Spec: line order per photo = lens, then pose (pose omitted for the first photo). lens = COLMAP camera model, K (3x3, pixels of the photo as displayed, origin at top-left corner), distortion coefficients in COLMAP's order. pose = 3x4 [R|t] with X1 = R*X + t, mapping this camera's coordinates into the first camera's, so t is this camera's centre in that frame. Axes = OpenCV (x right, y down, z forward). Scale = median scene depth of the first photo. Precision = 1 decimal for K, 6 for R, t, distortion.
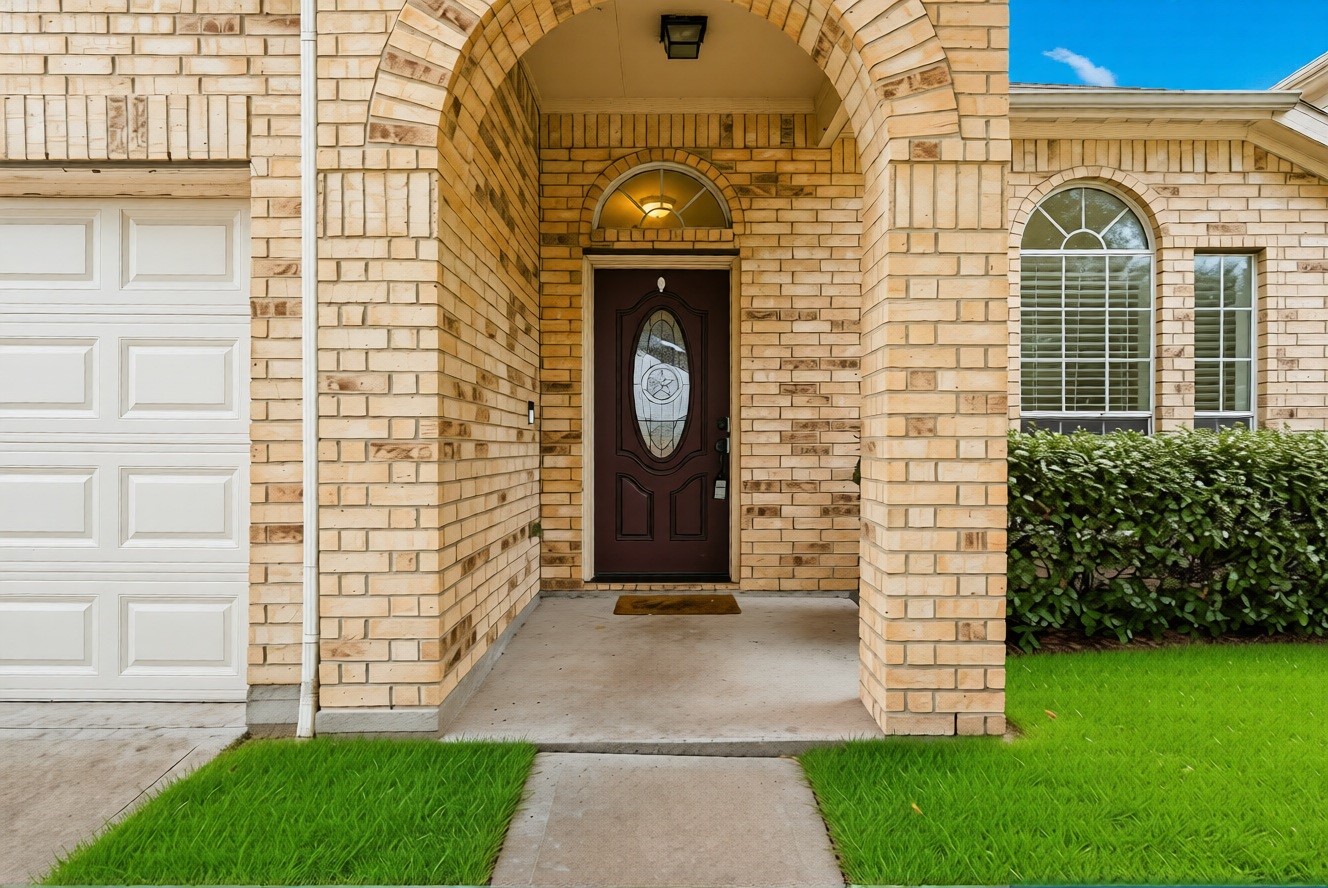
lens RADIAL K [[836.2, 0, 664.0], [0, 836.2, 444.0], [0, 0, 1]] dist [-0.005577, -0.000624]
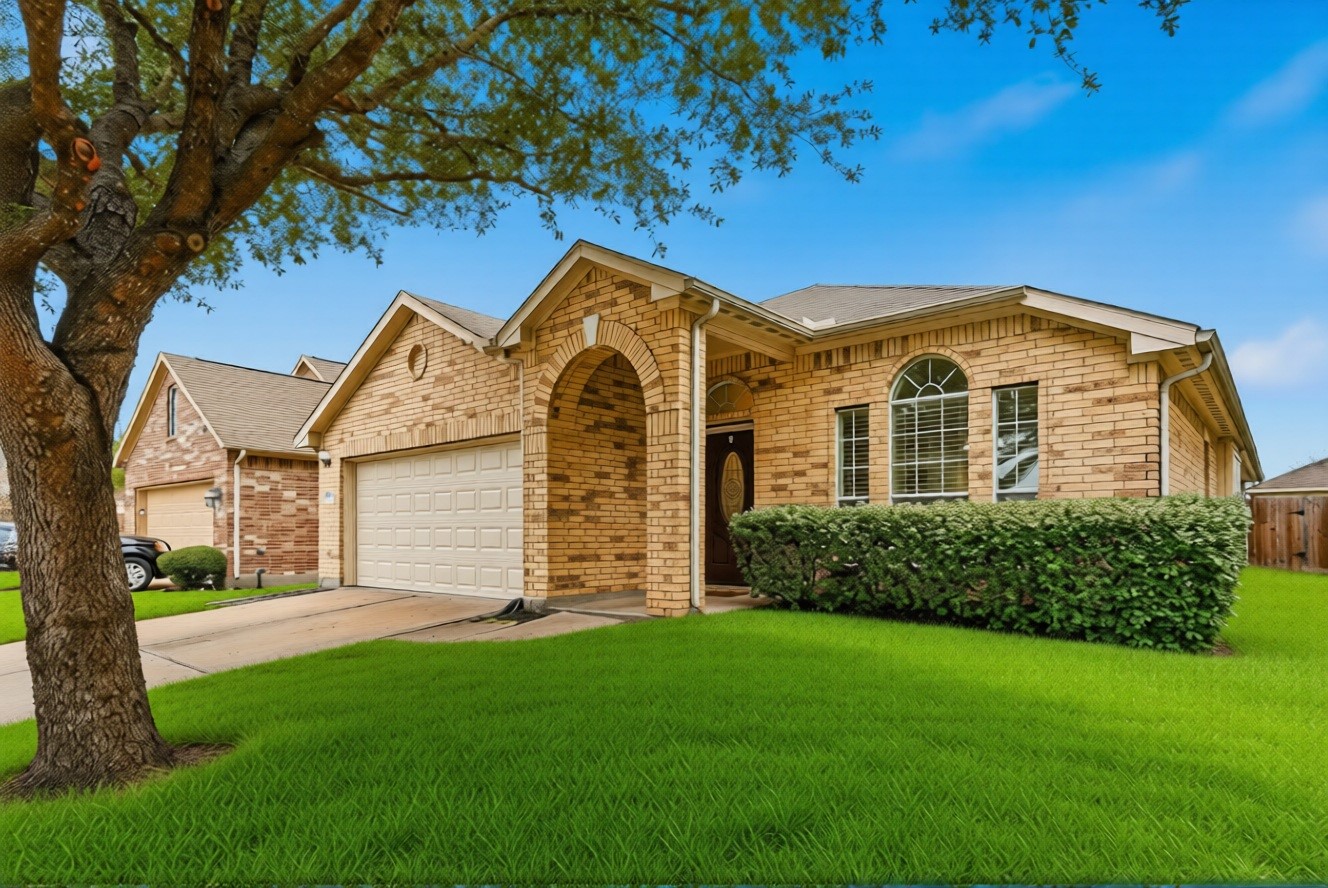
lens RADIAL K [[836.2, 0, 664.0], [0, 836.2, 444.0], [0, 0, 1]] dist [-0.005577, -0.000624]
pose [[0.723439, -0.082738, -0.685413, 1.273836], [0.004600, 0.993348, -0.115055, 0.052536], [0.690373, 0.080082, 0.719008, -0.564458]]
